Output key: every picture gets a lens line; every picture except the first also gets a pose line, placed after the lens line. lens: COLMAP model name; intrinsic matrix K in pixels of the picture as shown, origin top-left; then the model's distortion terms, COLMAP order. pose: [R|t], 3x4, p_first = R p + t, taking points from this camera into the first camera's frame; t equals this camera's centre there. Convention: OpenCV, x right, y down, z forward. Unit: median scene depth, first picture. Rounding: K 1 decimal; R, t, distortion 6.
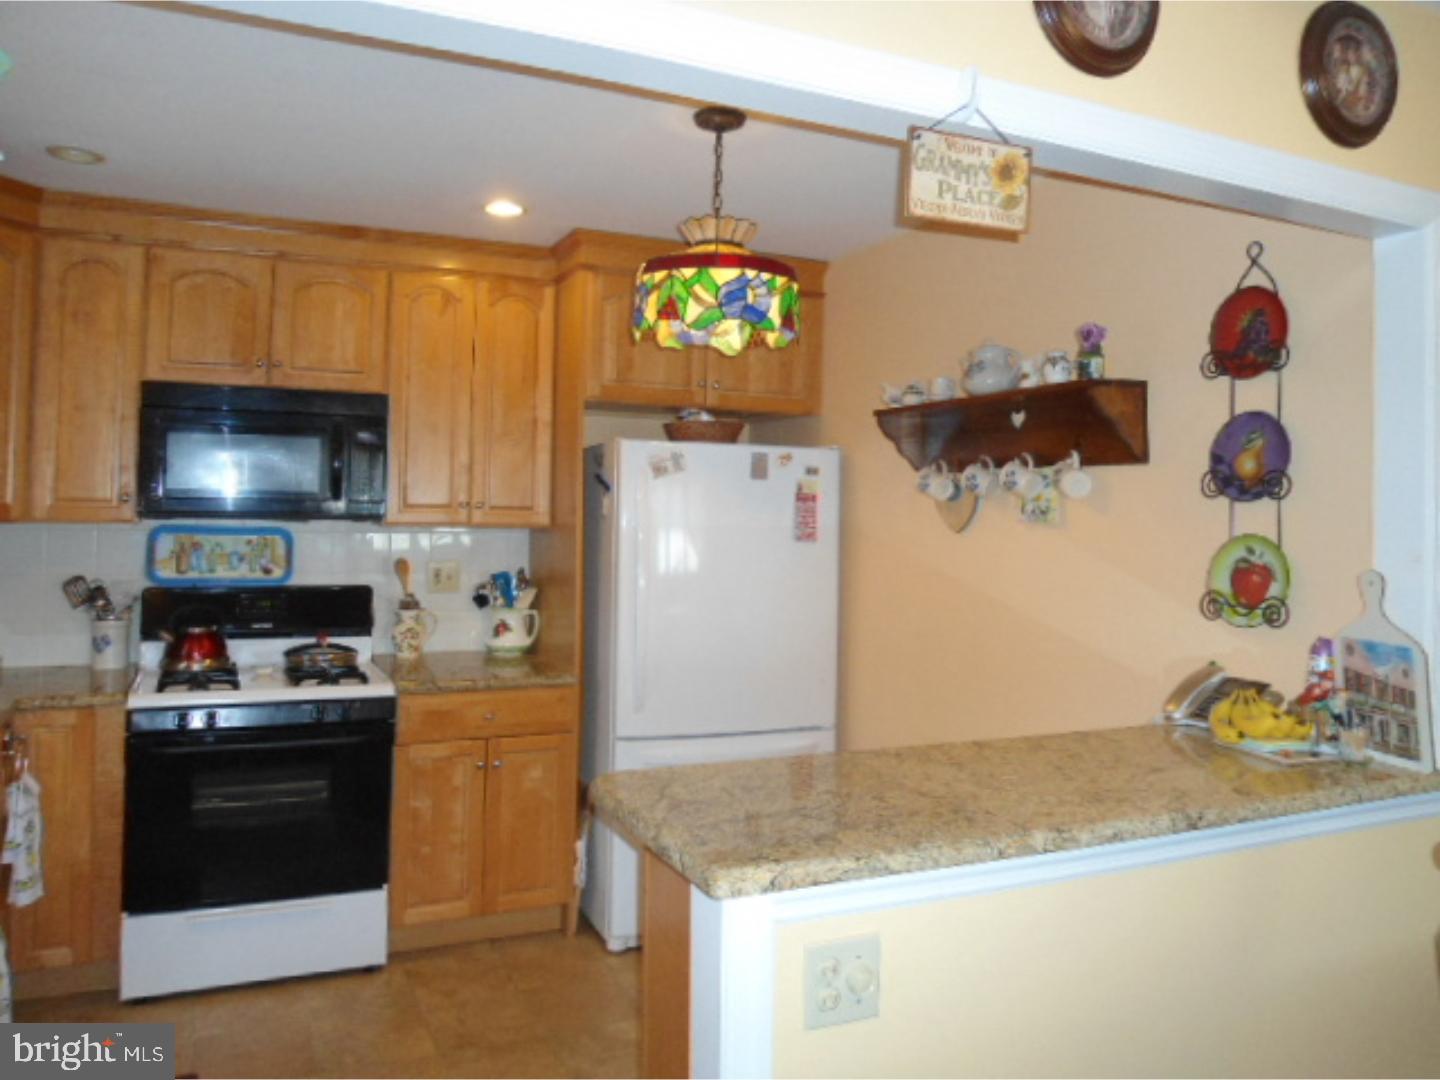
lens RADIAL K [[1049.0, 0, 687.4], [0, 1049.0, 477.1], [0, 0, 1]] dist [-0.008970, -0.074262]
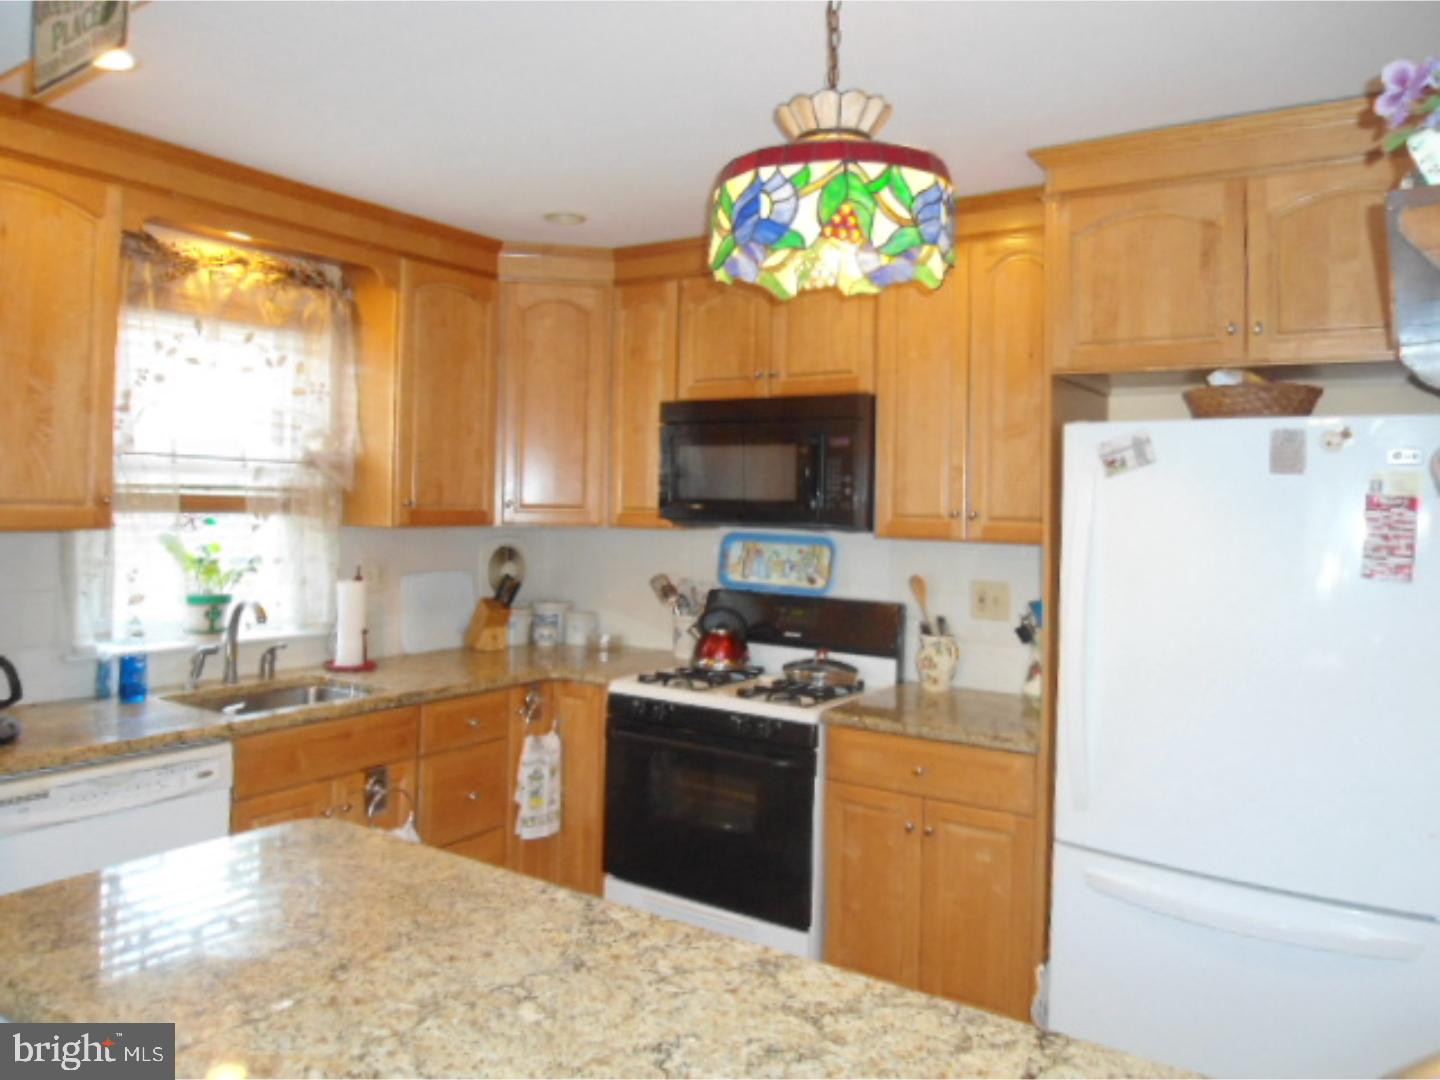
lens RADIAL K [[1049.0, 0, 687.4], [0, 1049.0, 477.1], [0, 0, 1]] dist [-0.008970, -0.074262]
pose [[0.503258, -0.027750, -0.863690, 0.417218], [0.012409, 0.999613, -0.024887, 0.015064], [0.864047, 0.001807, 0.503408, 0.406661]]
